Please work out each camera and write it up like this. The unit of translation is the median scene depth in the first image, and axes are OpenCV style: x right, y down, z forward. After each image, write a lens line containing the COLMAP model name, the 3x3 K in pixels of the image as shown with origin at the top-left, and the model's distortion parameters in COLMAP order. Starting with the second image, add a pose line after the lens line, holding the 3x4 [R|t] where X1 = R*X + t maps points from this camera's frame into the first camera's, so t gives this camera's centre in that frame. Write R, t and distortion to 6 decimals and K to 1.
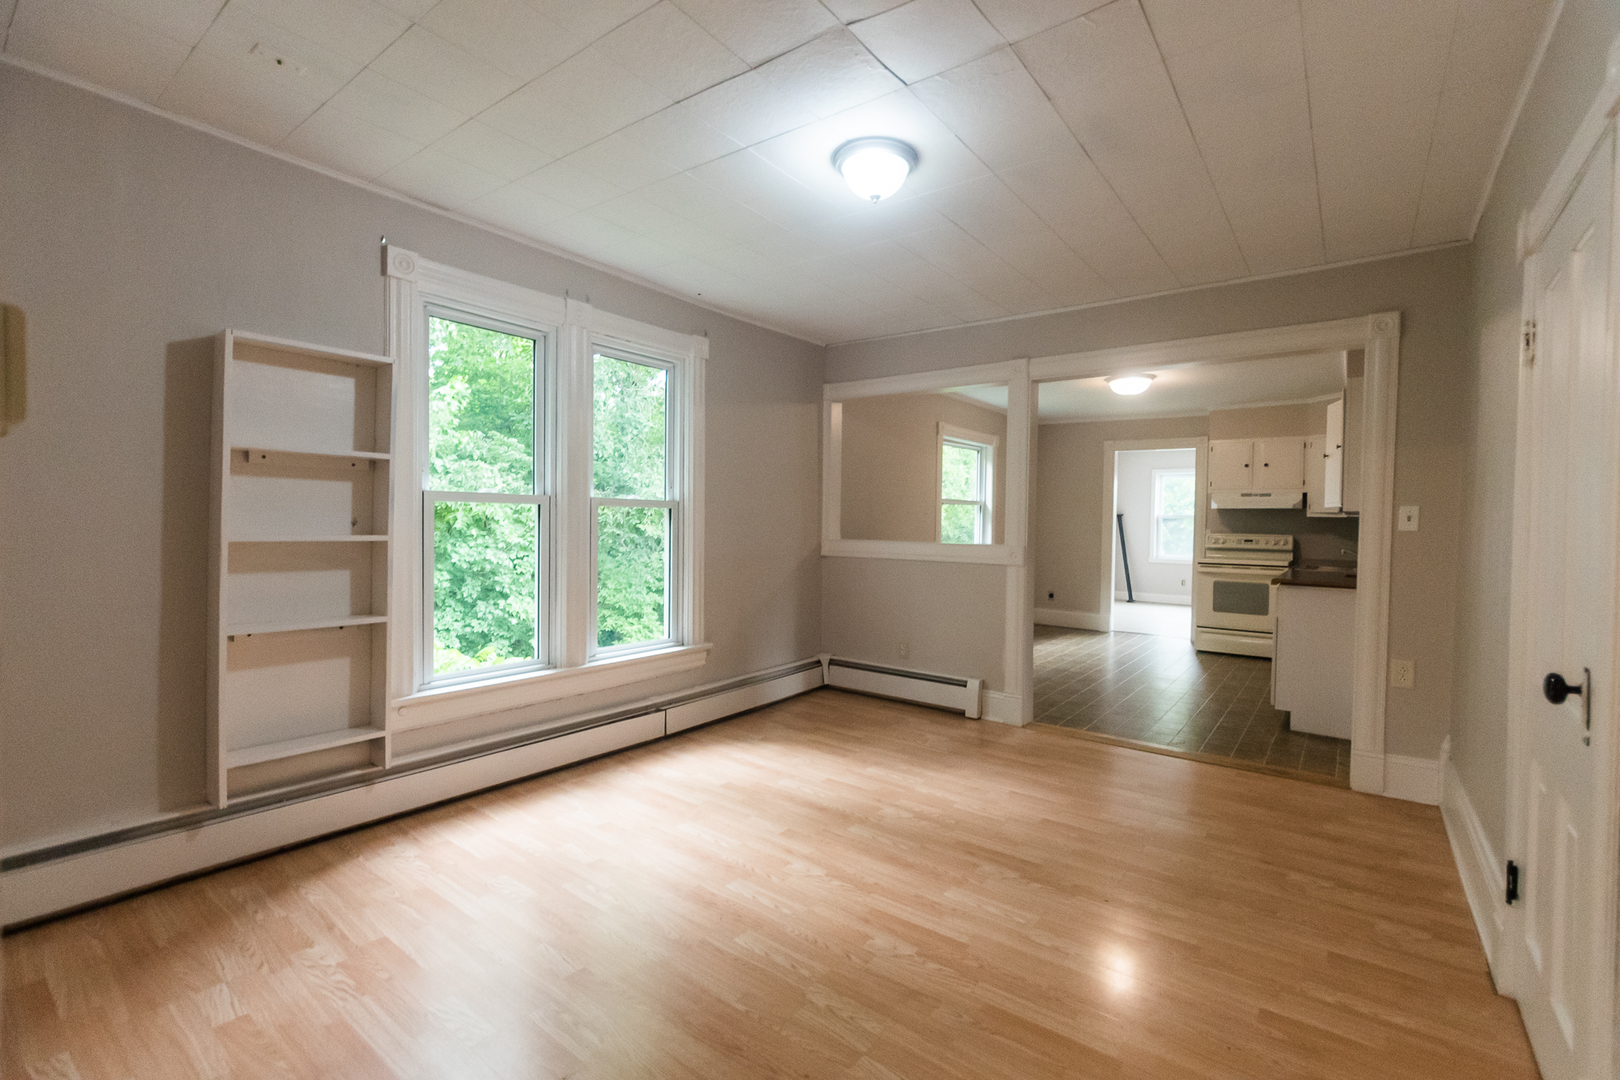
lens RADIAL K [[760.1, 0, 810.0], [0, 760.1, 540.0], [0, 0, 1]] dist [-0.007394, -0.000967]
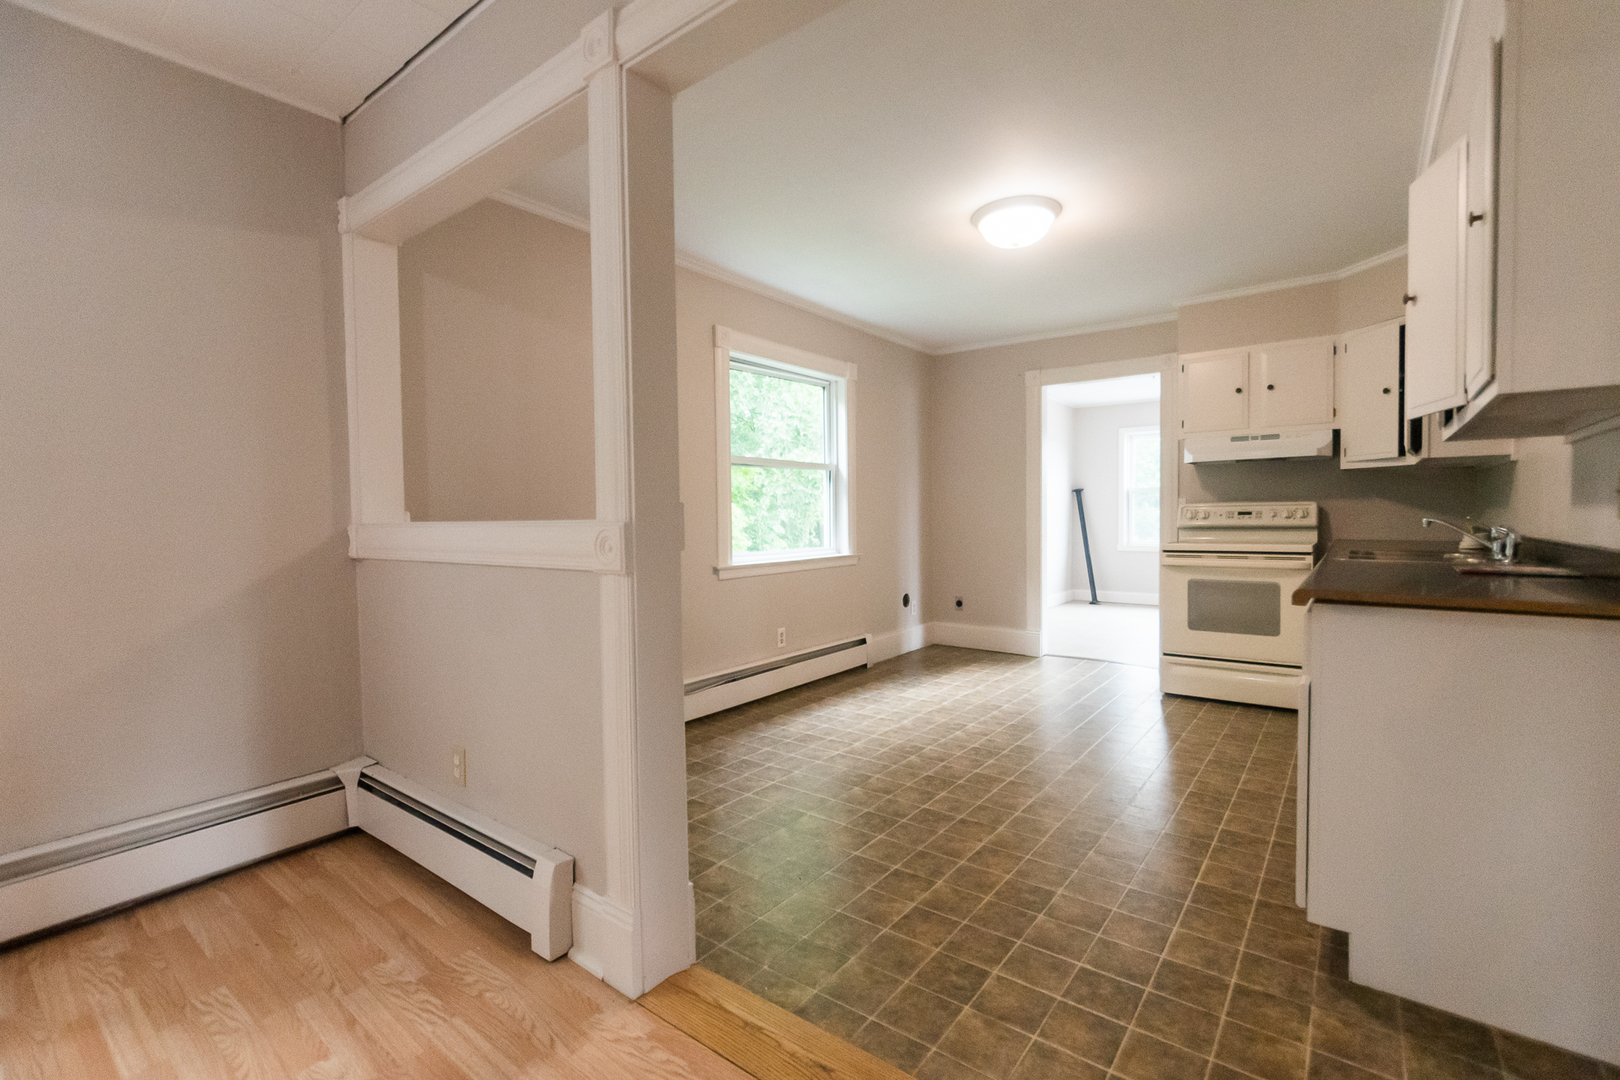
lens RADIAL K [[760.5, 0, 810.0], [0, 760.5, 540.0], [0, 0, 1]] dist [-0.000609, -0.000261]
pose [[0.999632, -0.026566, -0.005446, 0.234939], [0.026593, 0.999633, 0.005087, 0.010991], [0.005309, -0.005230, 0.999972, 0.391376]]
